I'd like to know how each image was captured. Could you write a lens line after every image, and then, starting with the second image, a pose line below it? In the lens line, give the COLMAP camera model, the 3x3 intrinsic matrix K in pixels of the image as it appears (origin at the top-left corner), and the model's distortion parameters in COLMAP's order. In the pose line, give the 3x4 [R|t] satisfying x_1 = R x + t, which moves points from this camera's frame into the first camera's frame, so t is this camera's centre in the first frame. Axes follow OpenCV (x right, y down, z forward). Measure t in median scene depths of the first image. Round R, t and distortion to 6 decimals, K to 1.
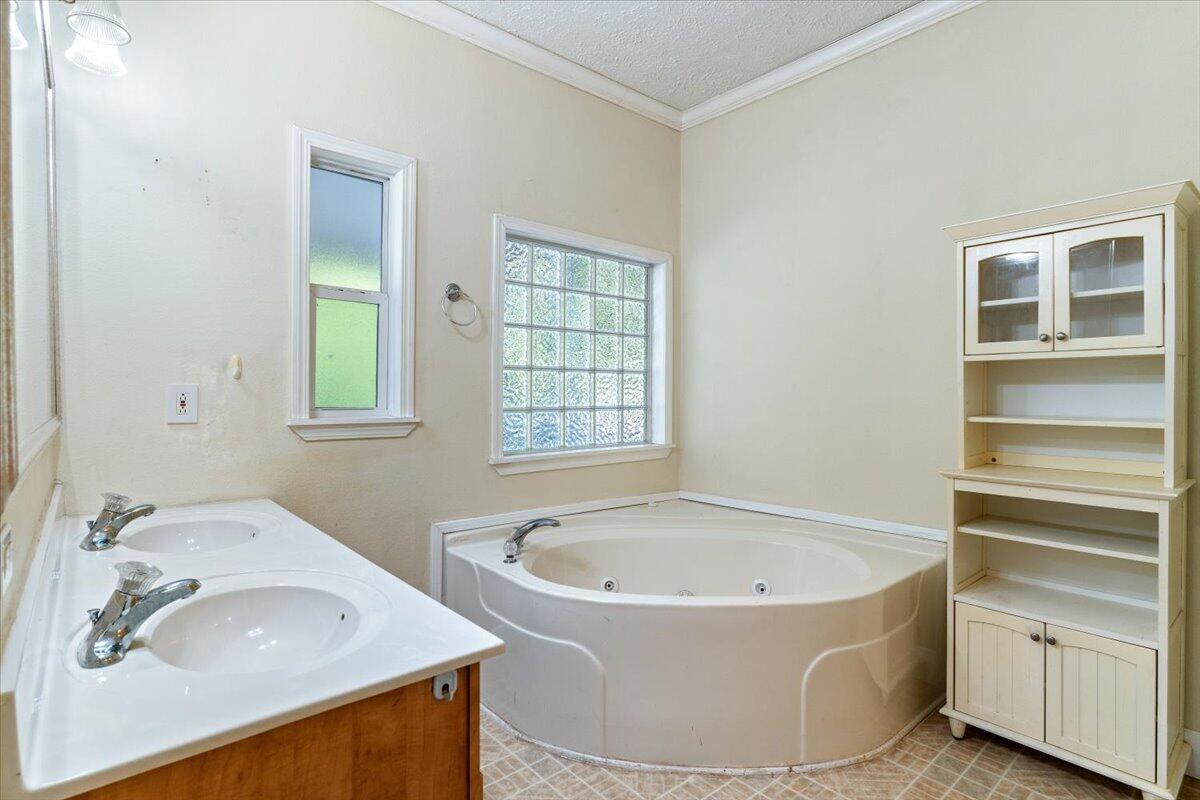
lens RADIAL K [[612.1, 0, 628.1], [0, 612.1, 396.3], [0, 0, 1]] dist [-0.002057, 0.003122]
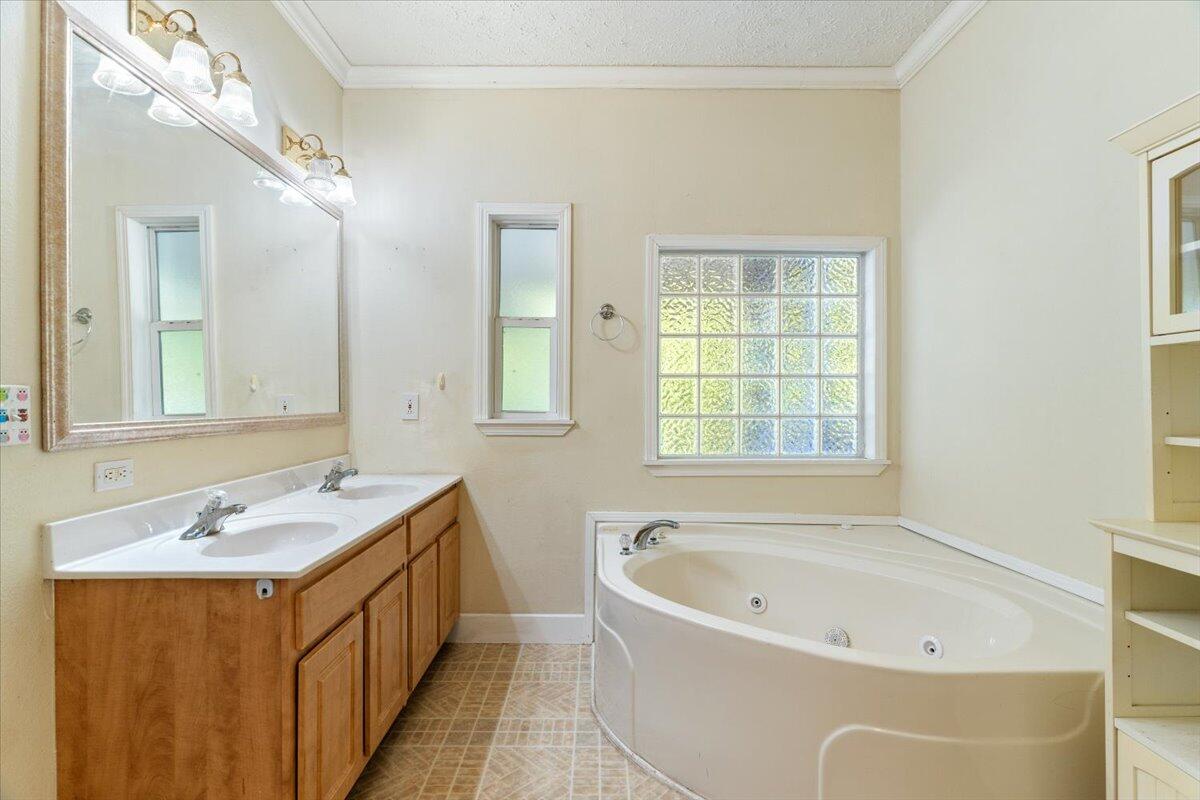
lens RADIAL K [[612.1, 0, 609.3], [0, 612.1, 399.5], [0, 0, 1]] dist [-0.002057, 0.003122]
pose [[0.744448, -0.002104, -0.667677, 0.563895], [-0.003768, 0.999966, -0.007353, 0.003508], [0.667670, 0.007990, 0.744415, 0.181147]]
